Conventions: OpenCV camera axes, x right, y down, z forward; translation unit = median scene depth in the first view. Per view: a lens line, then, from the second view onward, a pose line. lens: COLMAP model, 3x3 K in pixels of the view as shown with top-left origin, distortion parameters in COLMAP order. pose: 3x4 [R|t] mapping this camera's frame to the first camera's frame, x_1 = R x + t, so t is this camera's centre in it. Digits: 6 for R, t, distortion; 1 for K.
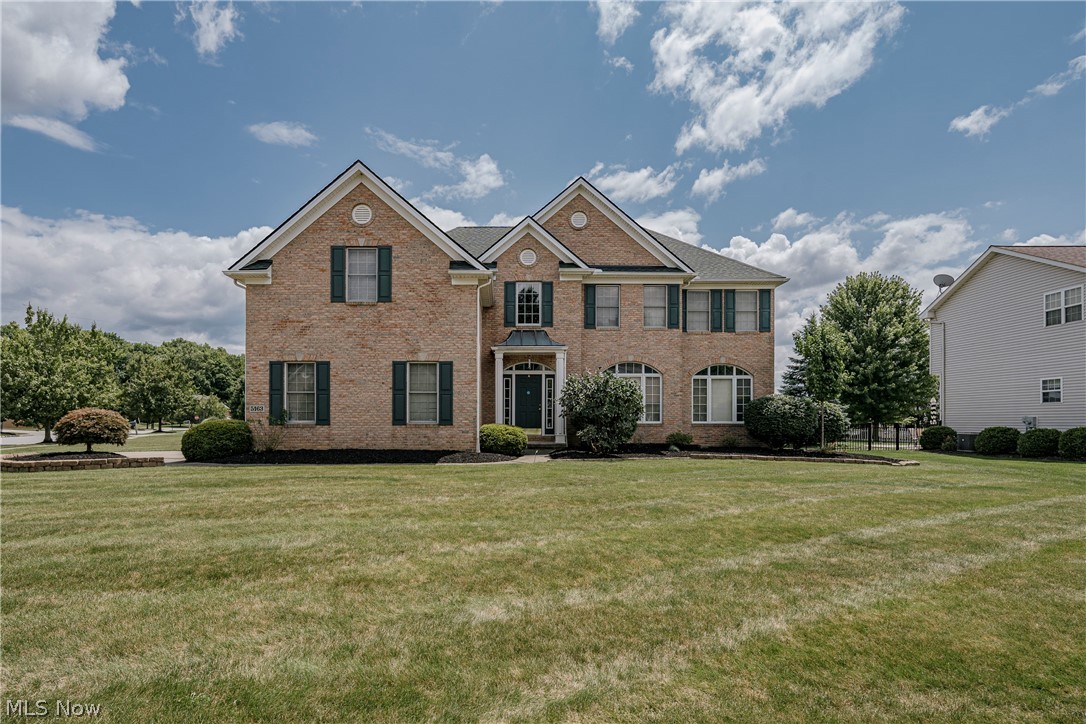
lens RADIAL K [[521.0, 0, 542.8], [0, 521.0, 398.0], [0, 0, 1]] dist [-0.000337, 0.000032]
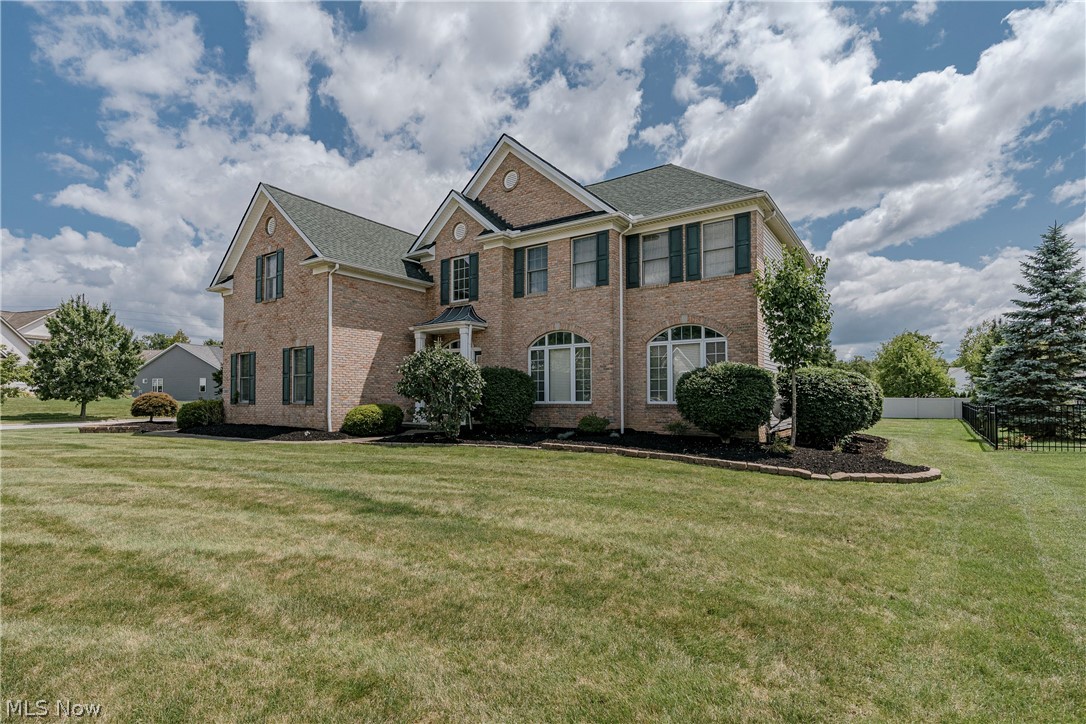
lens RADIAL K [[516.5, 0, 543.0], [0, 516.5, 362.0], [0, 0, 1]] dist [0.000851, 0.000304]
pose [[0.827485, -0.040612, -0.560018, 0.630296], [0.025908, 0.999080, -0.034171, 0.009322], [0.560890, 0.013767, 0.827776, 0.295938]]
